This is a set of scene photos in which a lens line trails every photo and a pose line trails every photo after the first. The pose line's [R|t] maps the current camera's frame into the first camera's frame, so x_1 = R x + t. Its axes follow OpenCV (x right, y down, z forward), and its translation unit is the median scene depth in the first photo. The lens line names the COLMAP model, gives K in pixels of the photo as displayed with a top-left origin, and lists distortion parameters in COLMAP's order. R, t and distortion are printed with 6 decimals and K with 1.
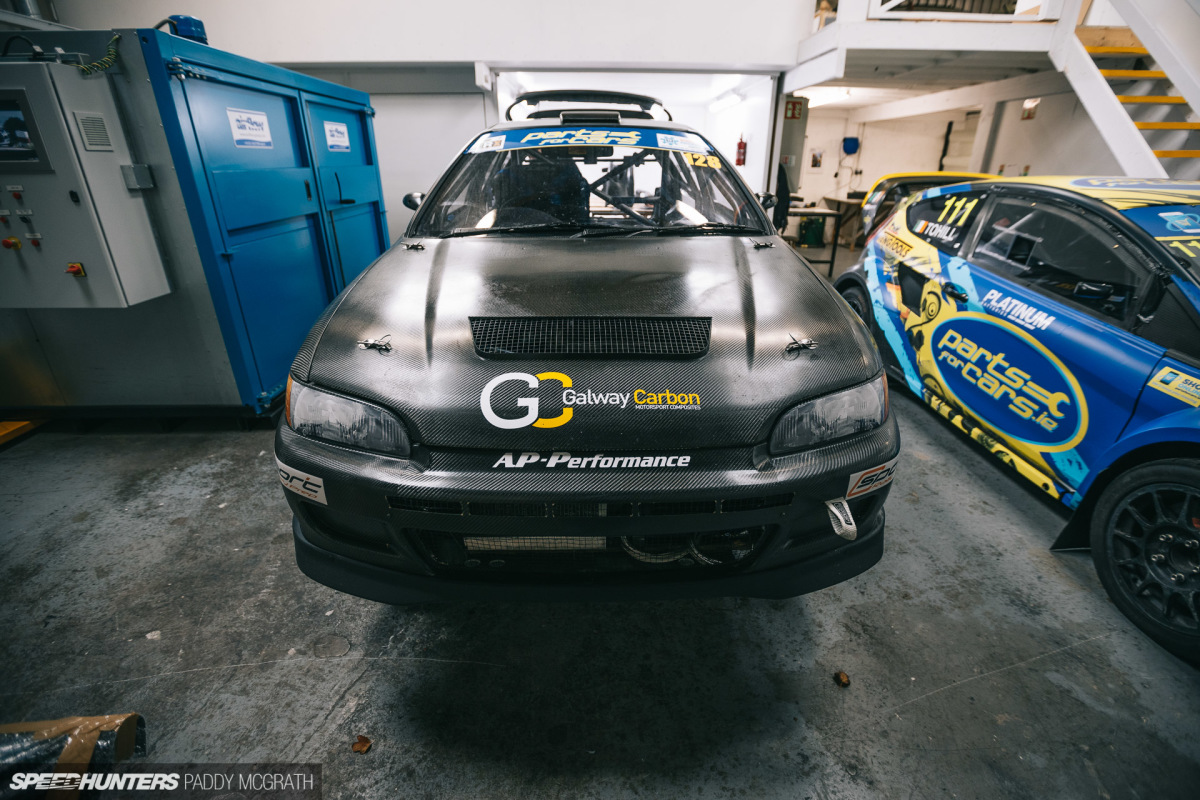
lens RADIAL K [[540.1, 0, 600.0], [0, 540.1, 400.0], [0, 0, 1]] dist [-0.044218, 0.010385]
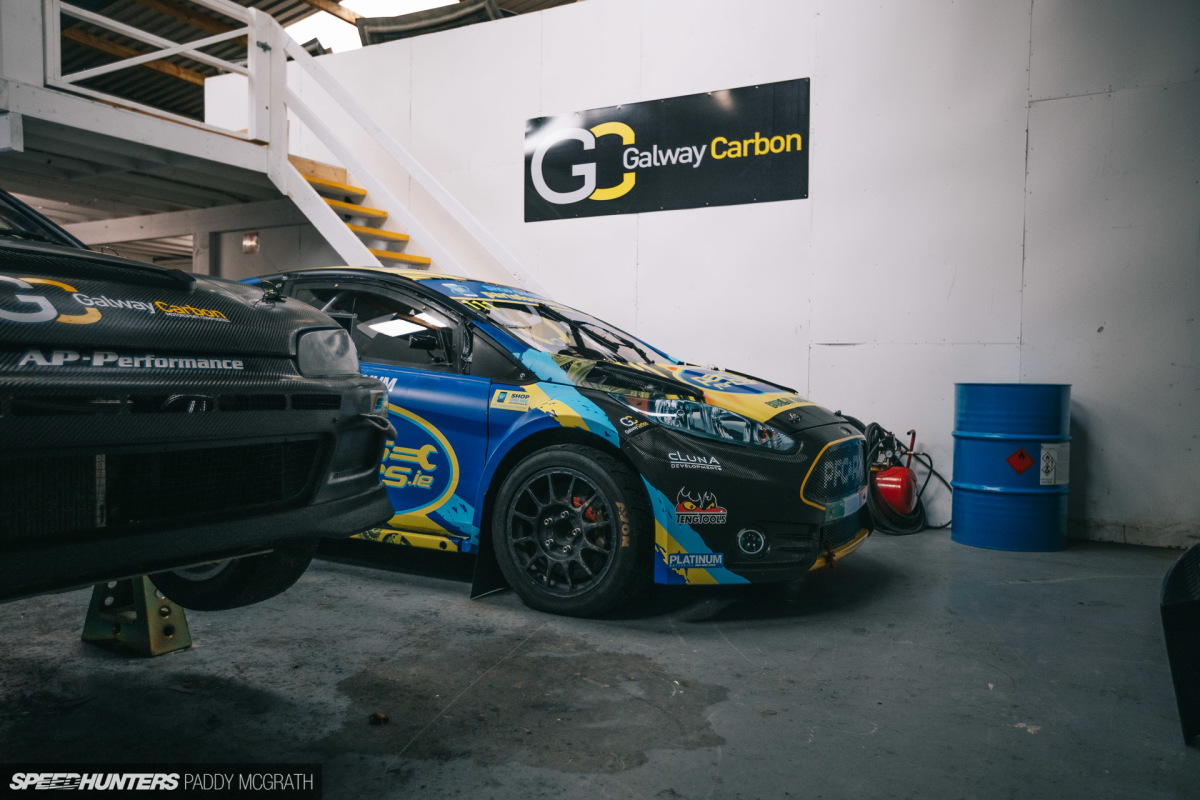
lens RADIAL K [[917.9, 0, 600.0], [0, 917.9, 400.0], [0, 0, 1]] dist [-0.003499, 0.036562]
pose [[0.505138, -0.016869, 0.862874, -0.435417], [0.333751, 0.925841, -0.177283, 0.322682], [-0.795893, 0.377537, 0.473307, -0.097477]]
